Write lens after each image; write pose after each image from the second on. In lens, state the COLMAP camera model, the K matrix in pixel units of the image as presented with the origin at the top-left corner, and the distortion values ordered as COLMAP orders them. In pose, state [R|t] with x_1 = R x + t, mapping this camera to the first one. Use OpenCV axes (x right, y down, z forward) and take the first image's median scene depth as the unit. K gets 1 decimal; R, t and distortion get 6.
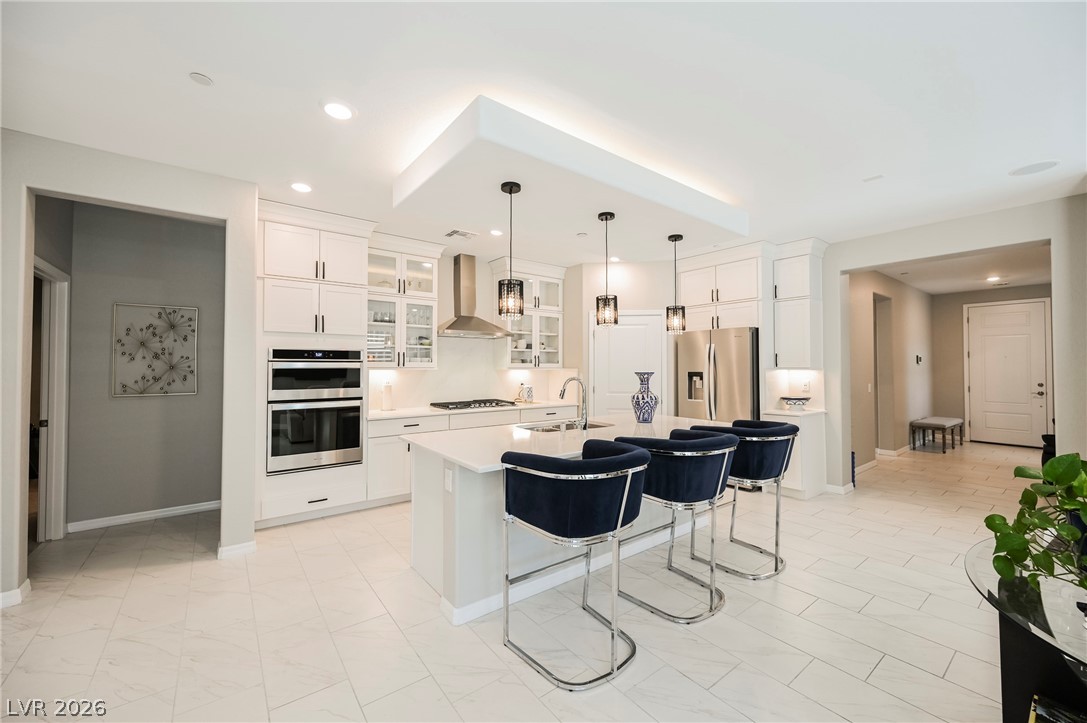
lens RADIAL K [[427.4, 0, 543.5], [0, 427.4, 360.5], [0, 0, 1]] dist [0.000209, 0.000318]
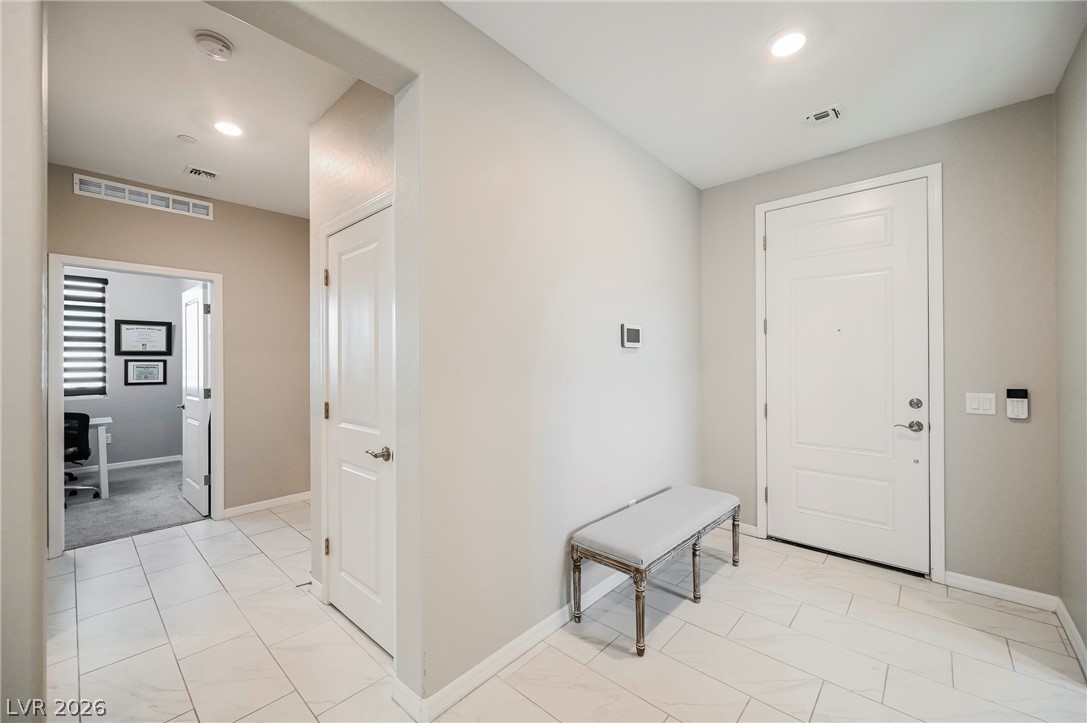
lens RADIAL K [[432.7, 0, 543.5], [0, 432.7, 361.5], [0, 0, 1]] dist [0.000127, 0.000310]
pose [[0.984814, -0.005388, 0.173527, 1.161851], [0.003188, 0.999911, 0.012956, 0.021840], [-0.173582, -0.012206, 0.984744, 1.024034]]
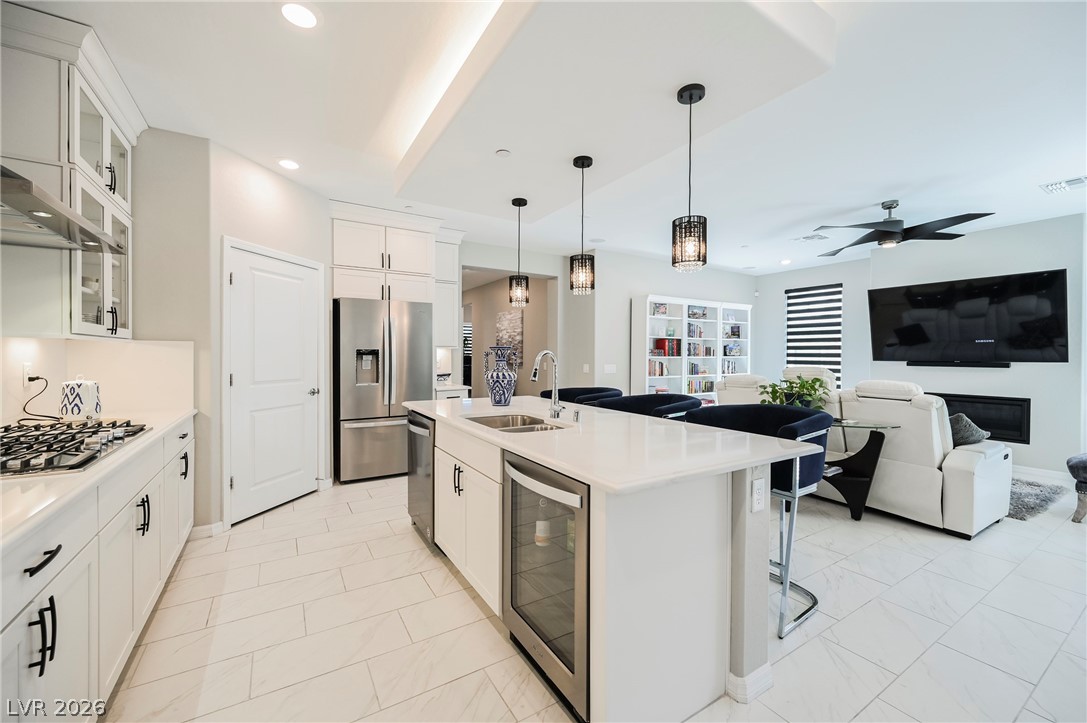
lens RADIAL K [[430.8, 0, 545.5], [0, 430.8, 358.8], [0, 0, 1]] dist [-0.001500, -0.000087]
pose [[0.097822, -0.011008, 0.995143, -0.468812], [-0.021192, 0.999689, 0.013141, 0.028848], [-0.994978, -0.022375, 0.097559, 0.639418]]
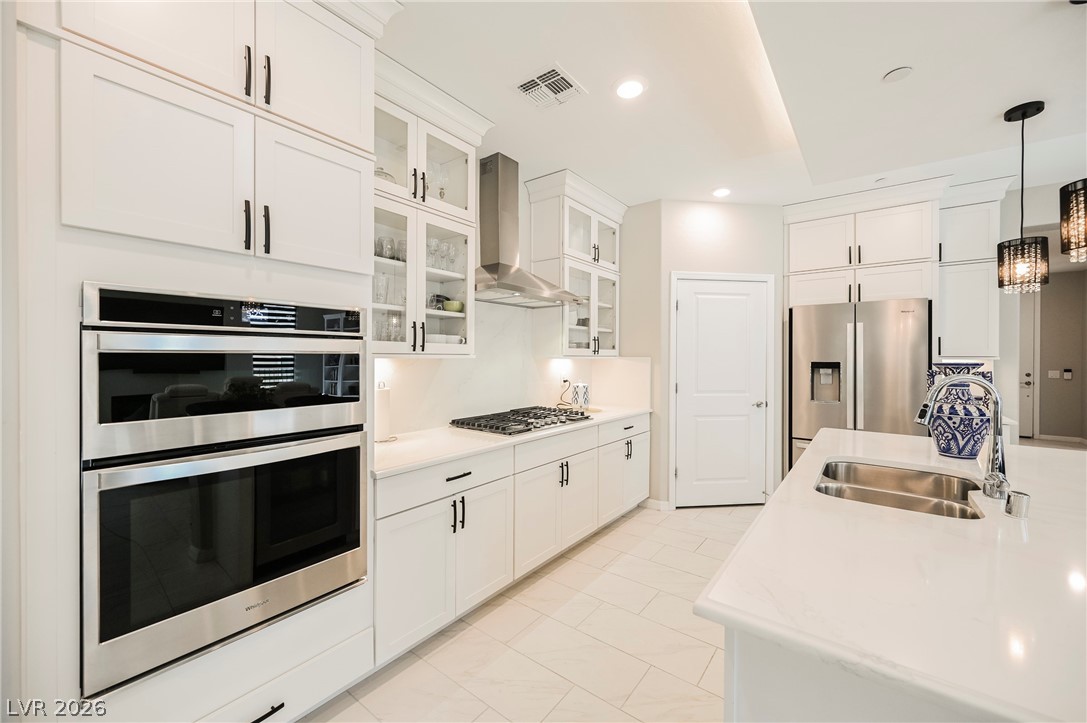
lens RADIAL K [[426.2, 0, 538.6], [0, 426.2, 360.1], [0, 0, 1]] dist [-0.000882, 0.000012]
pose [[0.967926, 0.001053, 0.251233, -0.310043], [-0.007082, 0.999708, 0.023097, 0.011136], [-0.251135, -0.024136, 0.967651, 0.477887]]
